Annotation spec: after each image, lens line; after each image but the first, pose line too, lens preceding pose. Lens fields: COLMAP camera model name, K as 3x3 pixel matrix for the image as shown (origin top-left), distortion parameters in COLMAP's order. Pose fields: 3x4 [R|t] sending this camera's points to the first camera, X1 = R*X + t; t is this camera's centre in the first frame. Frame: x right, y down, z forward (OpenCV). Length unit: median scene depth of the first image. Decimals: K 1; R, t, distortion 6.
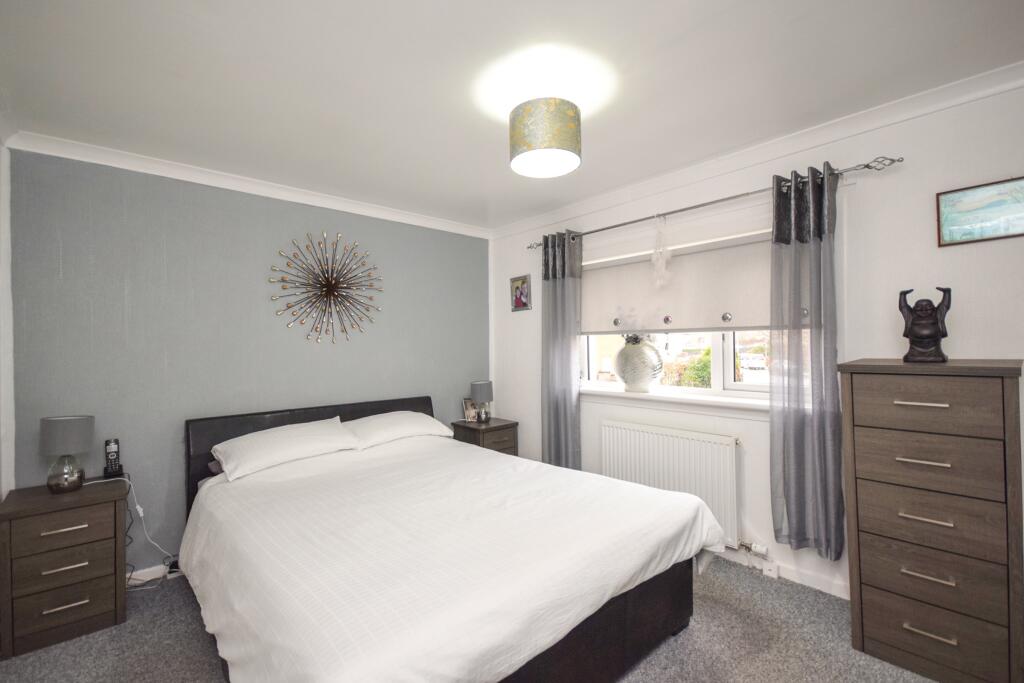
lens RADIAL K [[454.7, 0, 512.0], [0, 454.7, 341.5], [0, 0, 1]] dist [0.012067, -0.000565]
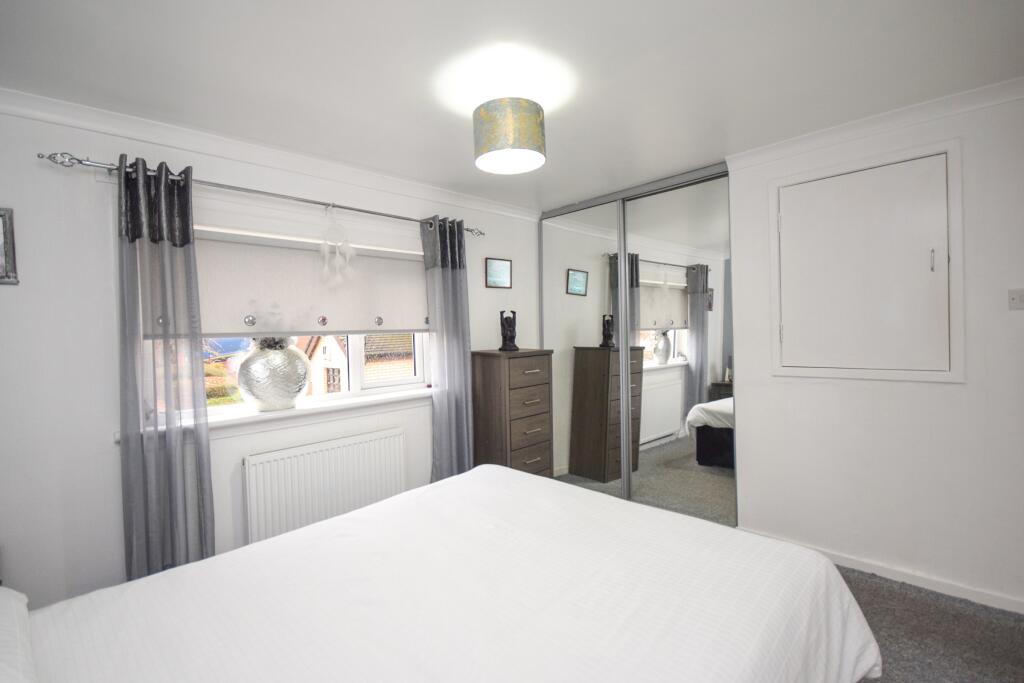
lens RADIAL K [[454.7, 0, 512.0], [0, 454.7, 341.5], [0, 0, 1]] dist [0.012067, -0.000565]
pose [[-0.052995, 0.004138, 0.998586, -0.752276], [0.035597, 0.999364, -0.002252, 0.010762], [-0.997960, 0.035427, -0.053108, 0.884645]]
